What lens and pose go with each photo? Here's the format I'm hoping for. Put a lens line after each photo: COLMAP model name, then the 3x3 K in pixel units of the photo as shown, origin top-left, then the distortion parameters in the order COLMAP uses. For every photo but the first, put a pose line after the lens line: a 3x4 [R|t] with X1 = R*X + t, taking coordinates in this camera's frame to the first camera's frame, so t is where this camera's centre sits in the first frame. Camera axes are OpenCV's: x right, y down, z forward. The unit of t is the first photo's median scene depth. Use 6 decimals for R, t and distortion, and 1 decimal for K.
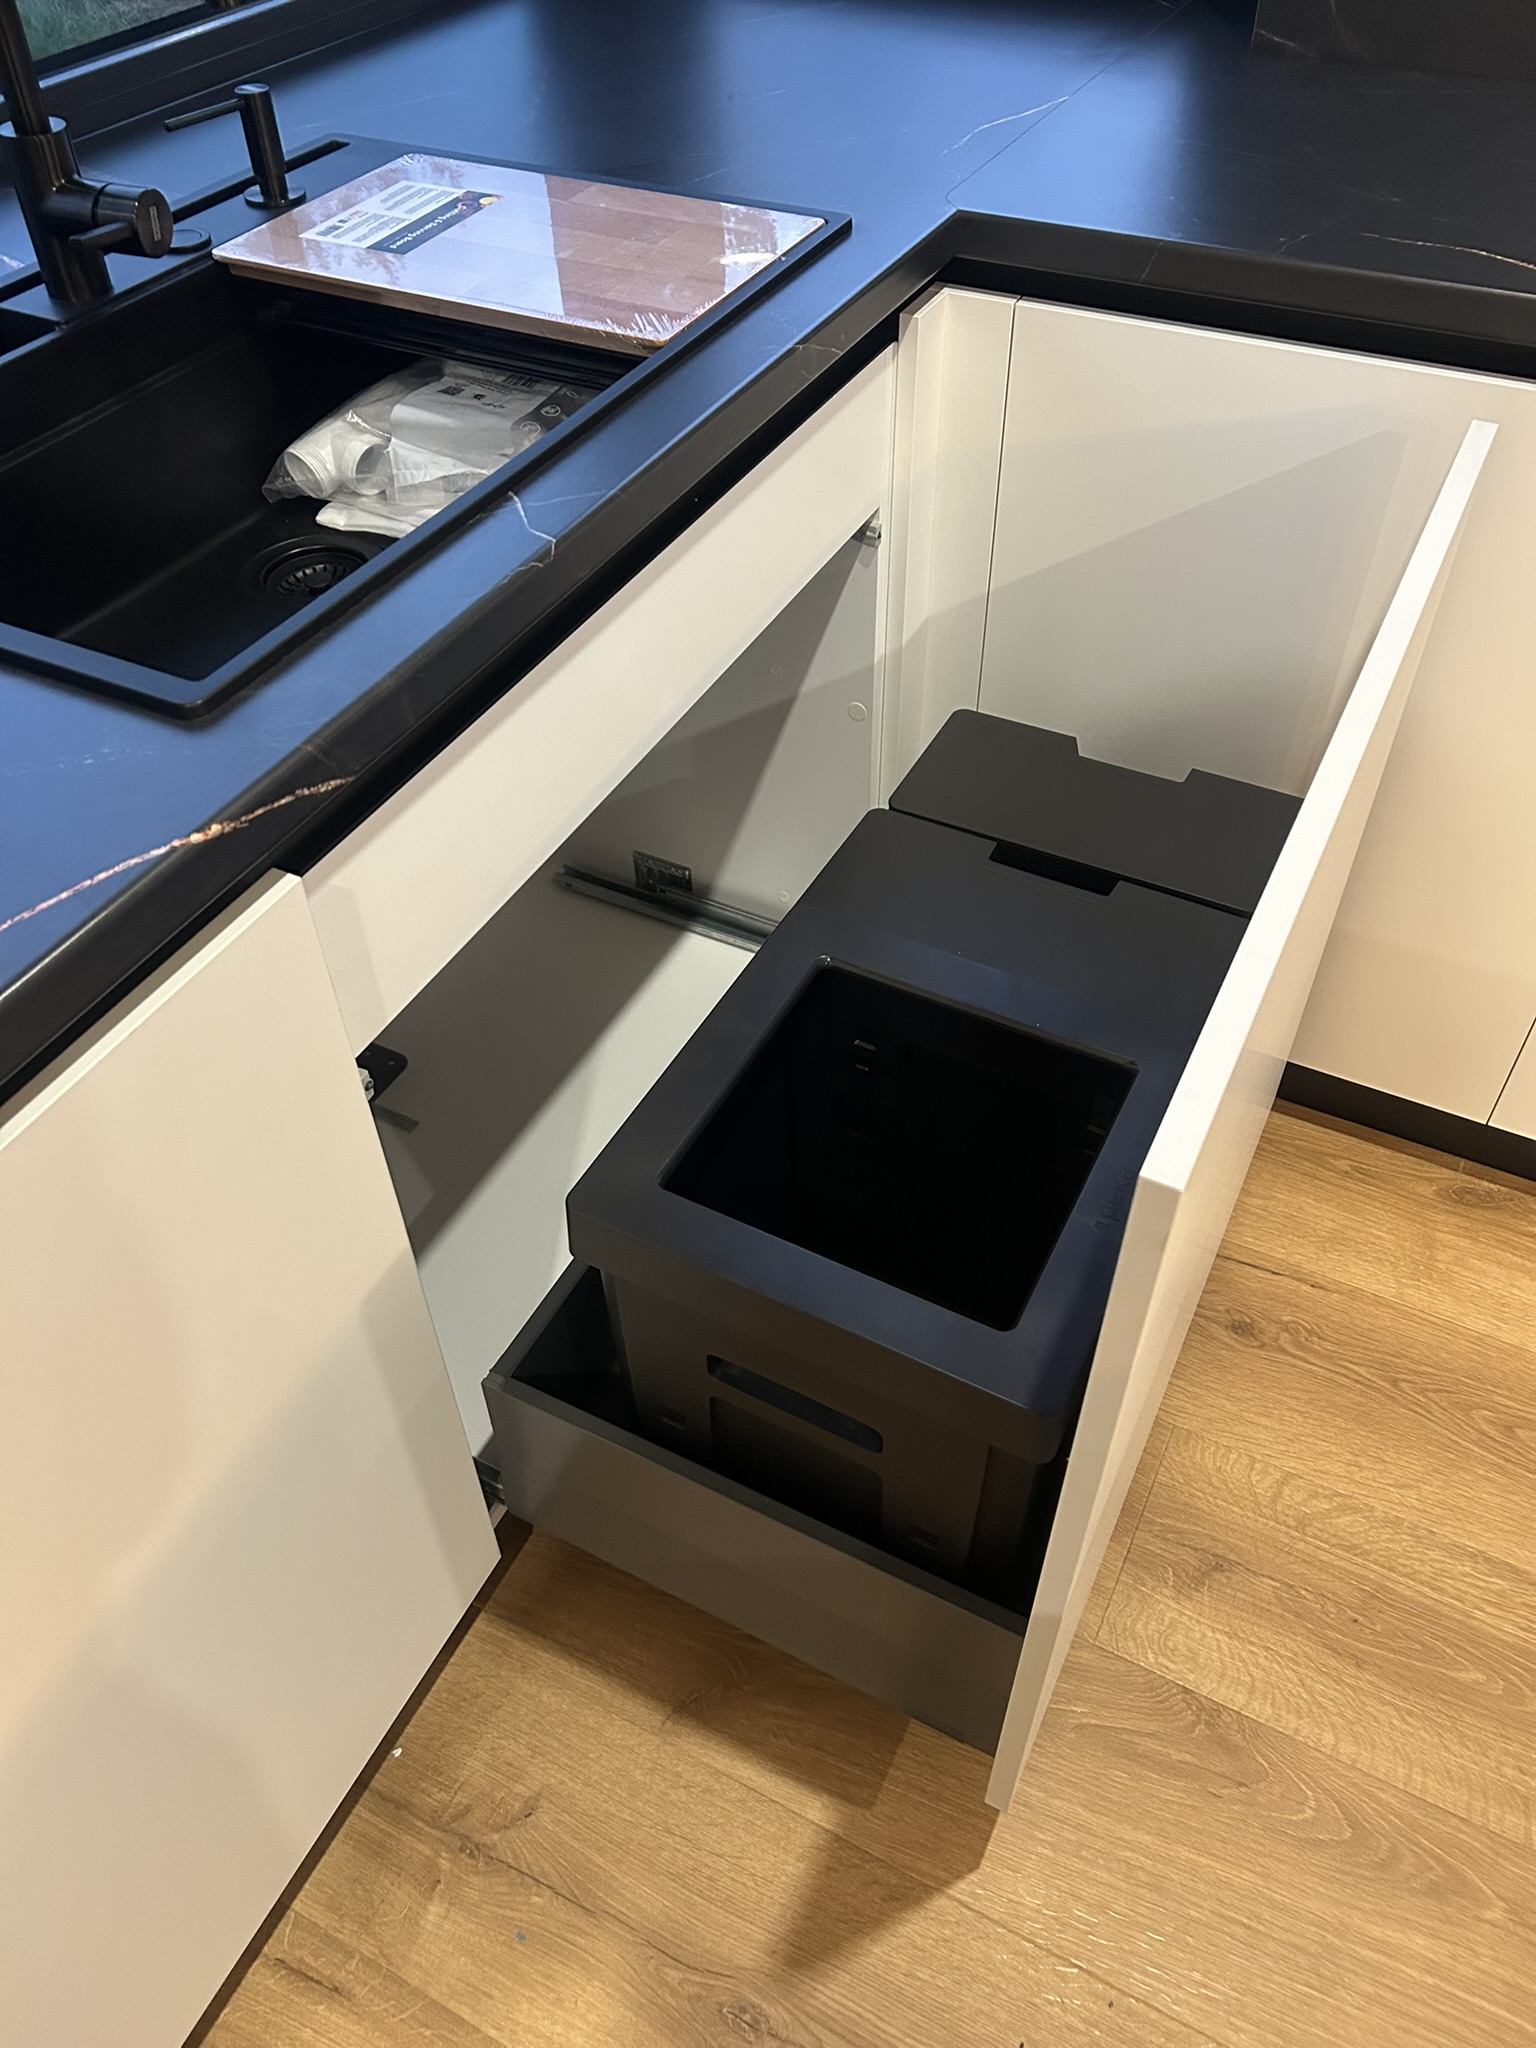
lens RADIAL K [[1535.4, 0, 779.8], [0, 1535.4, 1010.5], [0, 0, 1]] dist [0.046547, -0.051645]
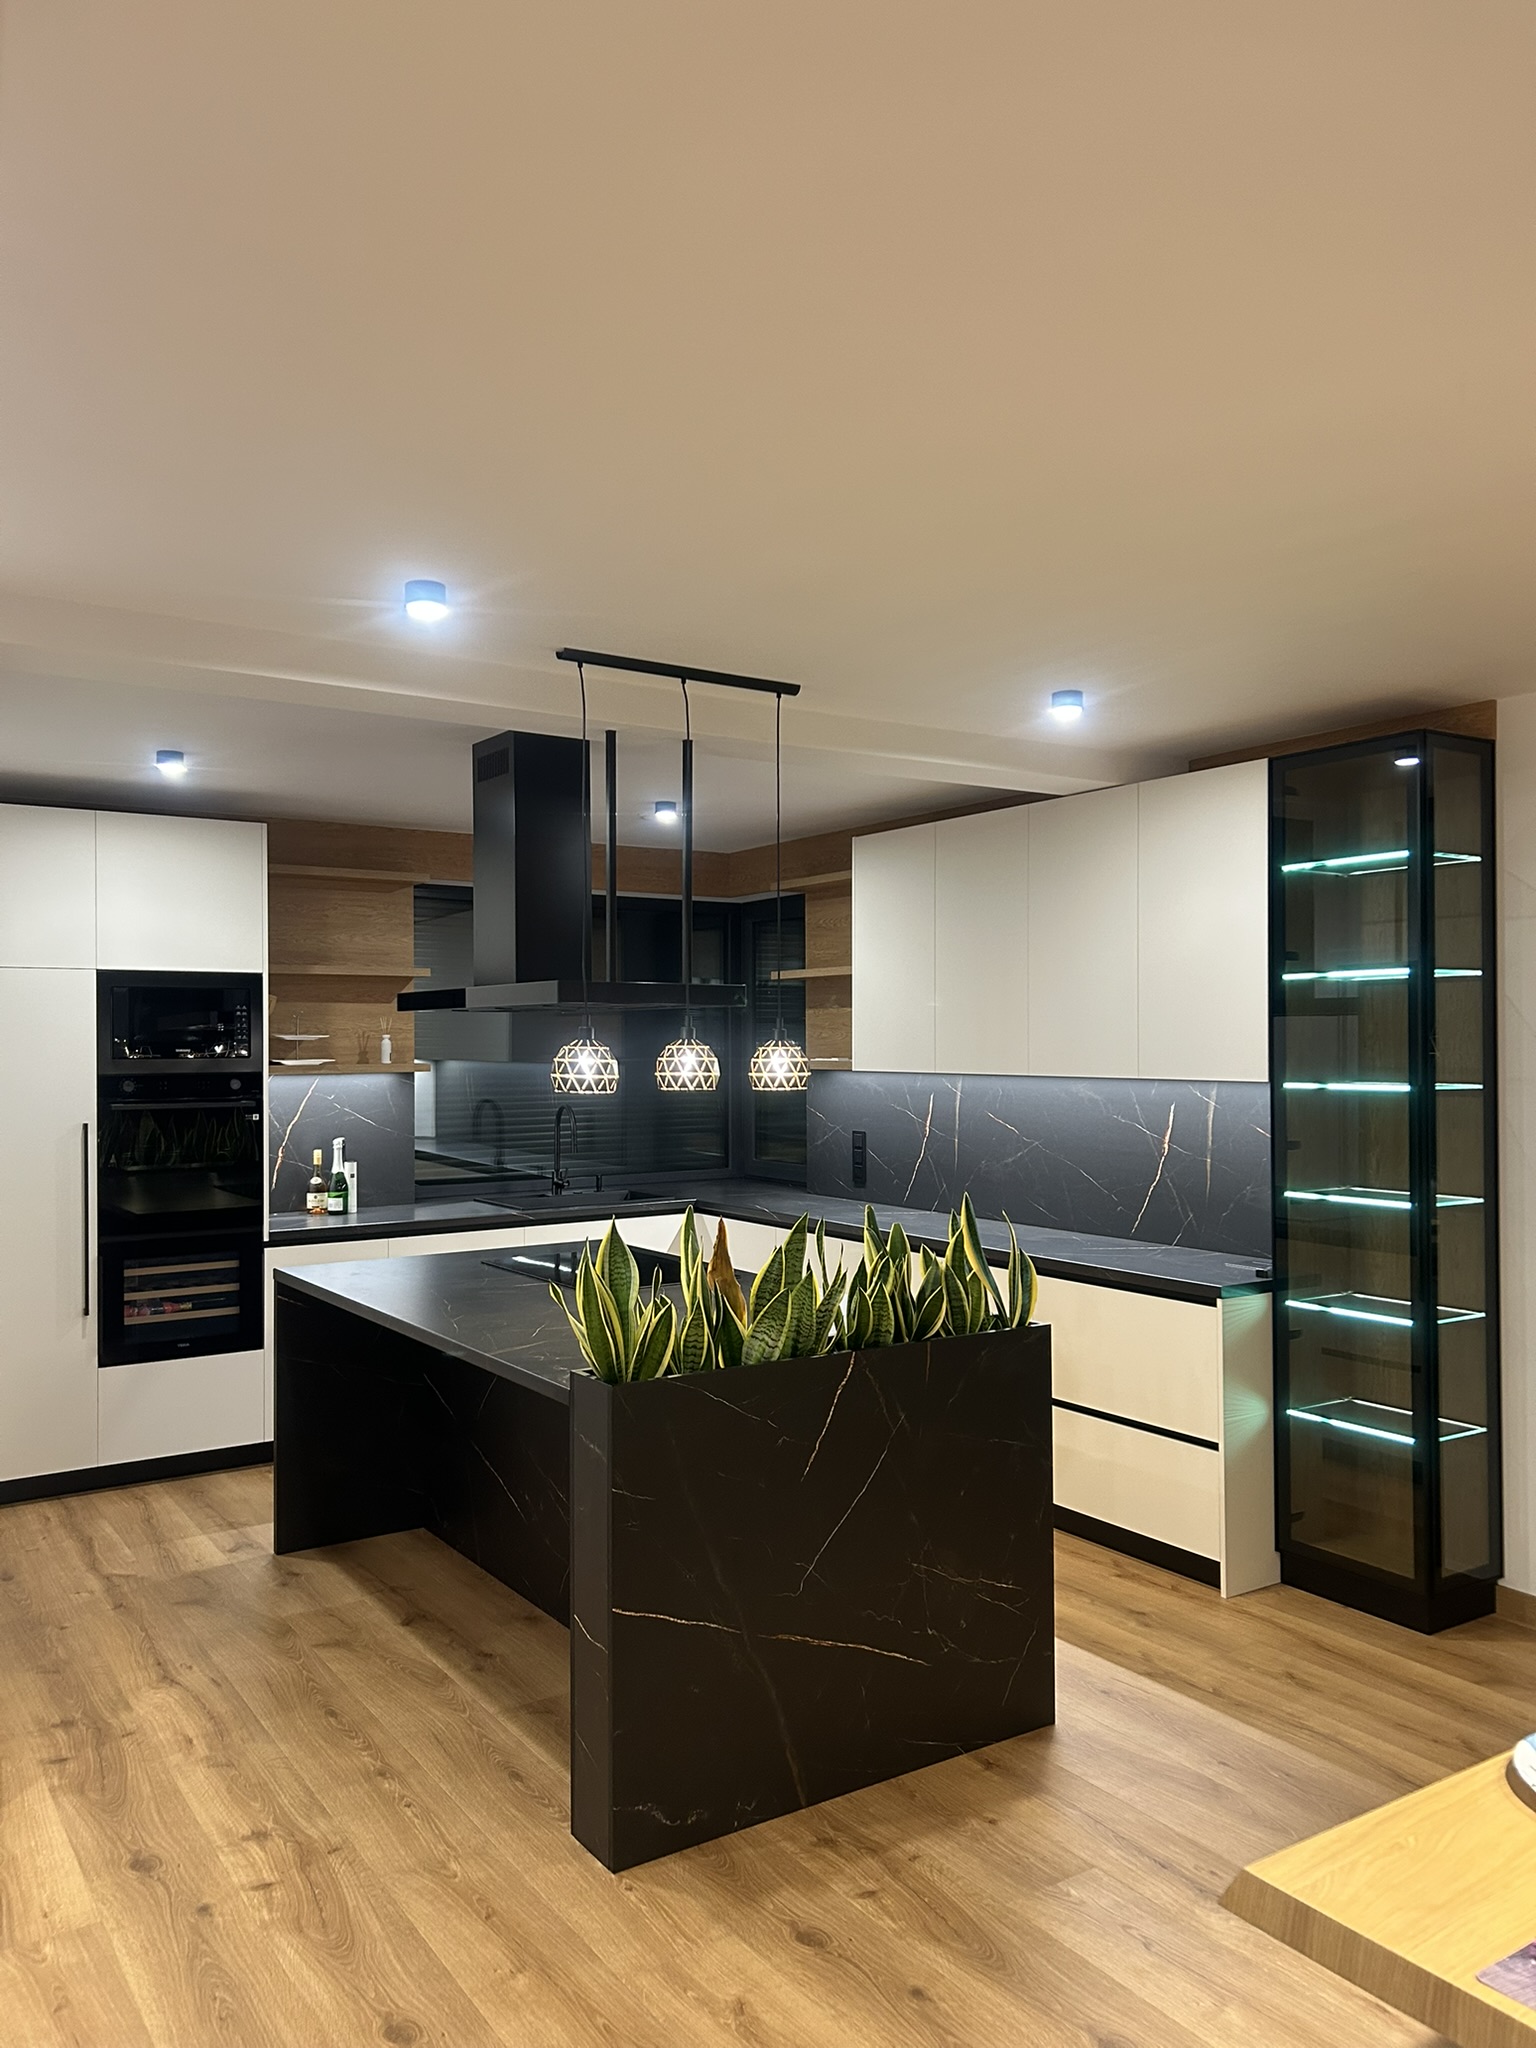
lens RADIAL K [[1535.4, 0, 769.2], [0, 1535.4, 1038.5], [0, 0, 1]] dist [0.046547, -0.051645]
pose [[0.871767, 0.011015, -0.489797, 2.417273], [-0.351624, 0.710228, -0.609866, 0.798466], [0.341150, 0.703886, 0.623026, -1.164417]]
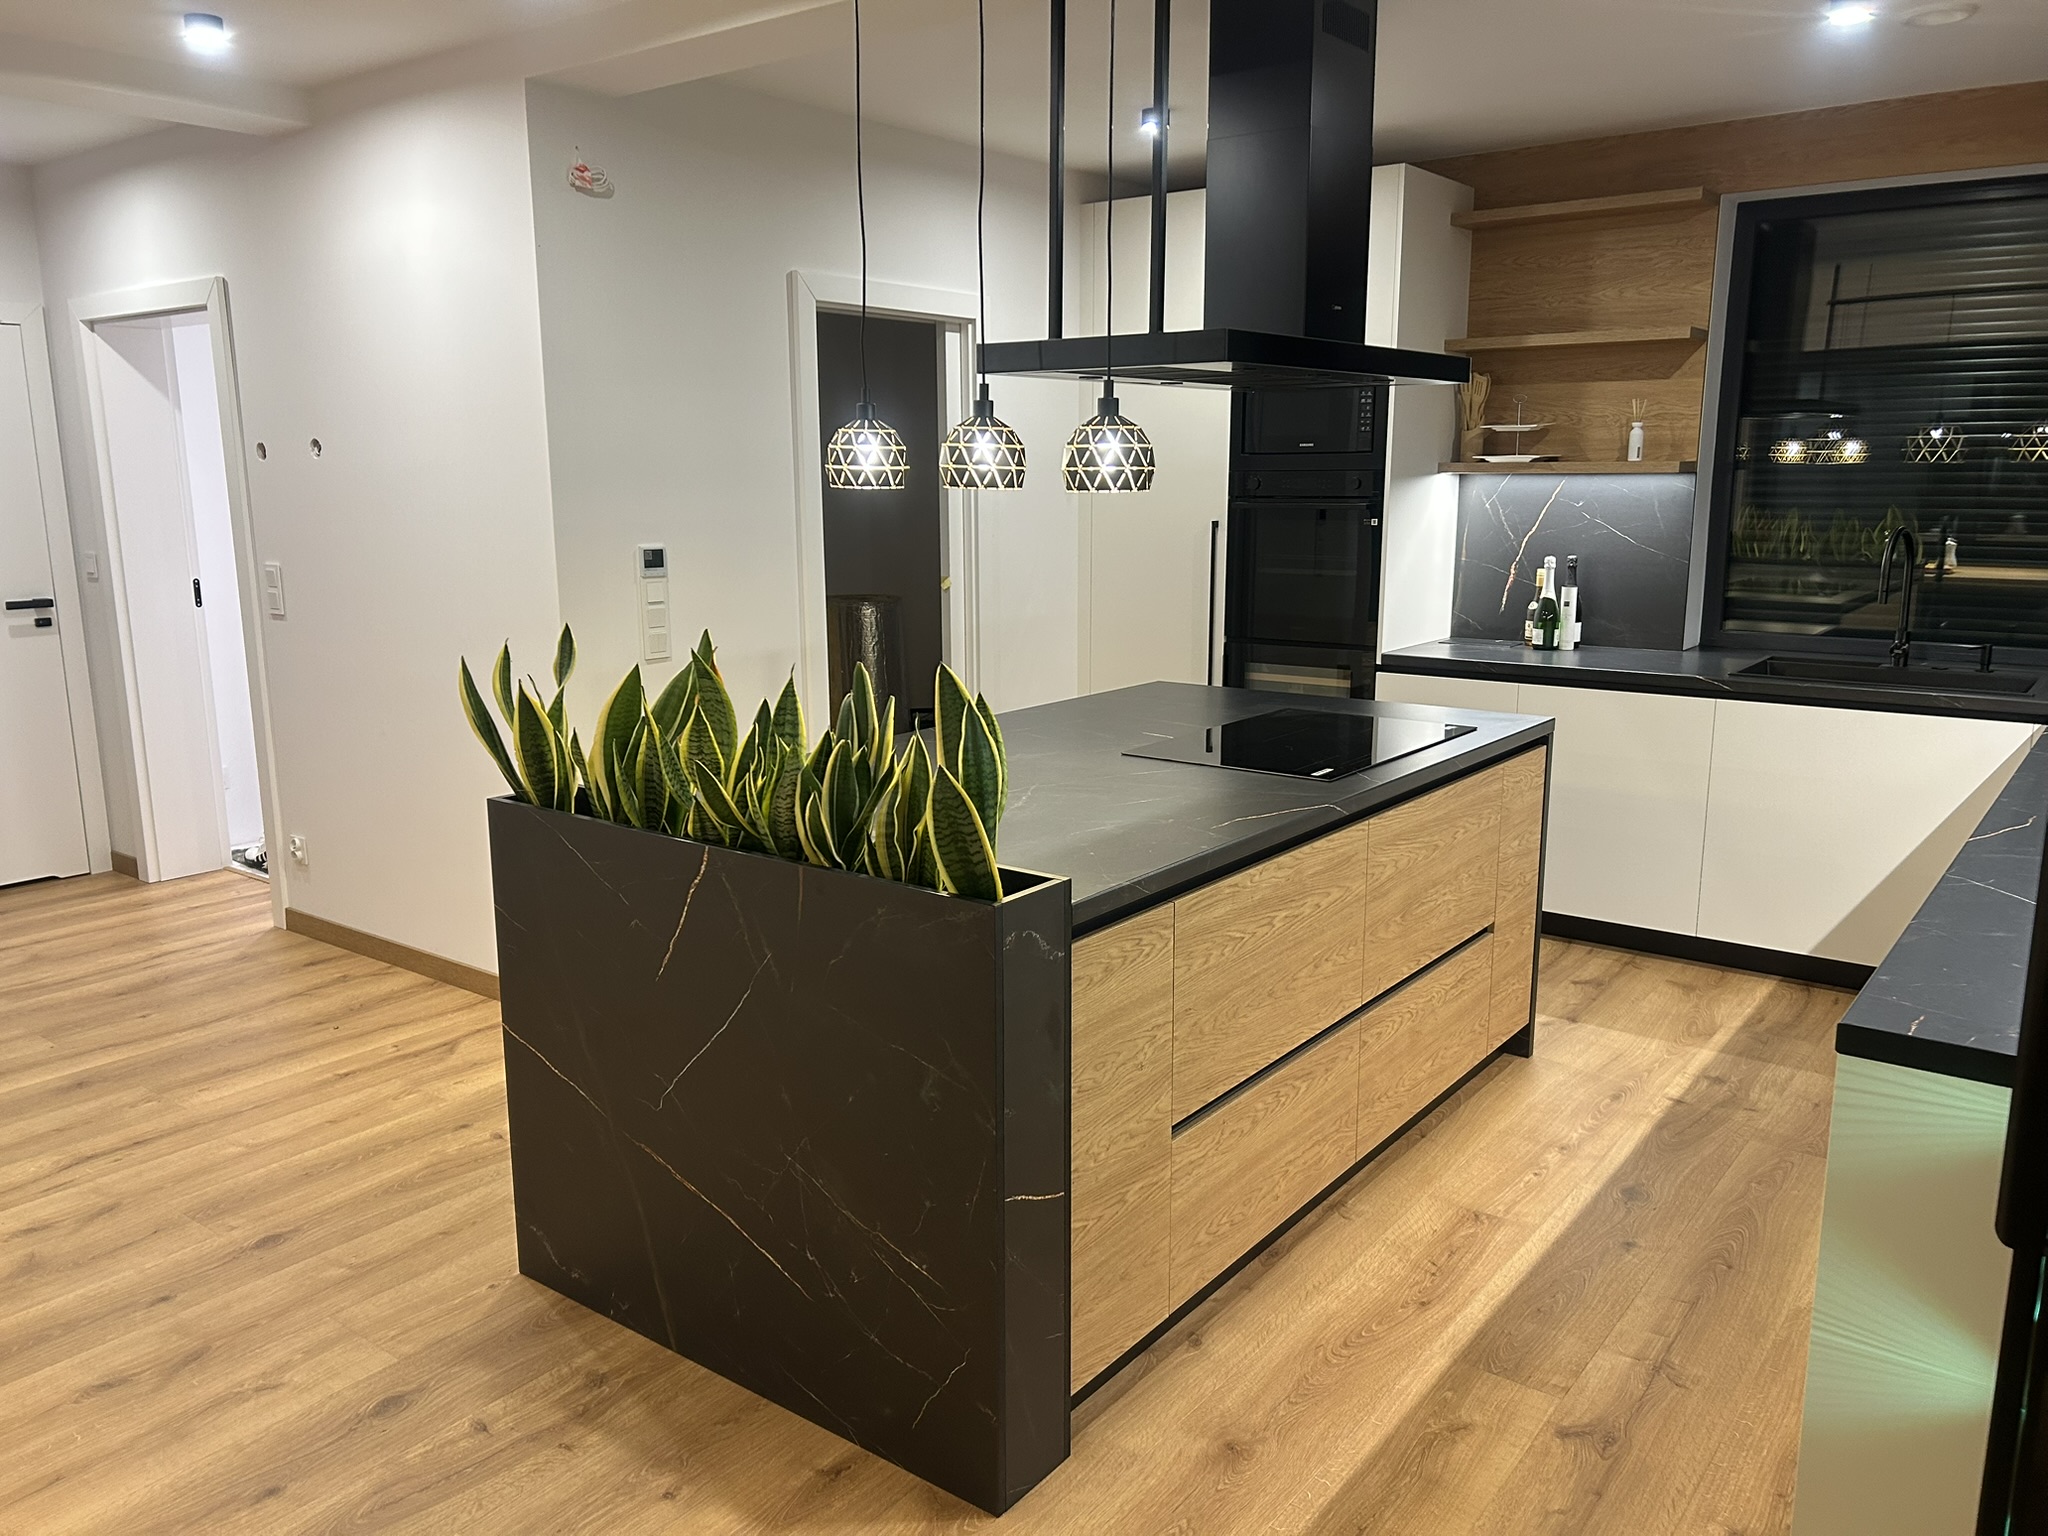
lens RADIAL K [[1535.4, 0, 1015.7], [0, 1535.4, 780.0], [0, 0, 1]] dist [0.046547, -0.051645]
pose [[-0.189786, 0.212589, -0.958534, 3.016643], [-0.683647, 0.672108, 0.284424, -1.309780], [0.704704, 0.709279, 0.017779, 1.040981]]
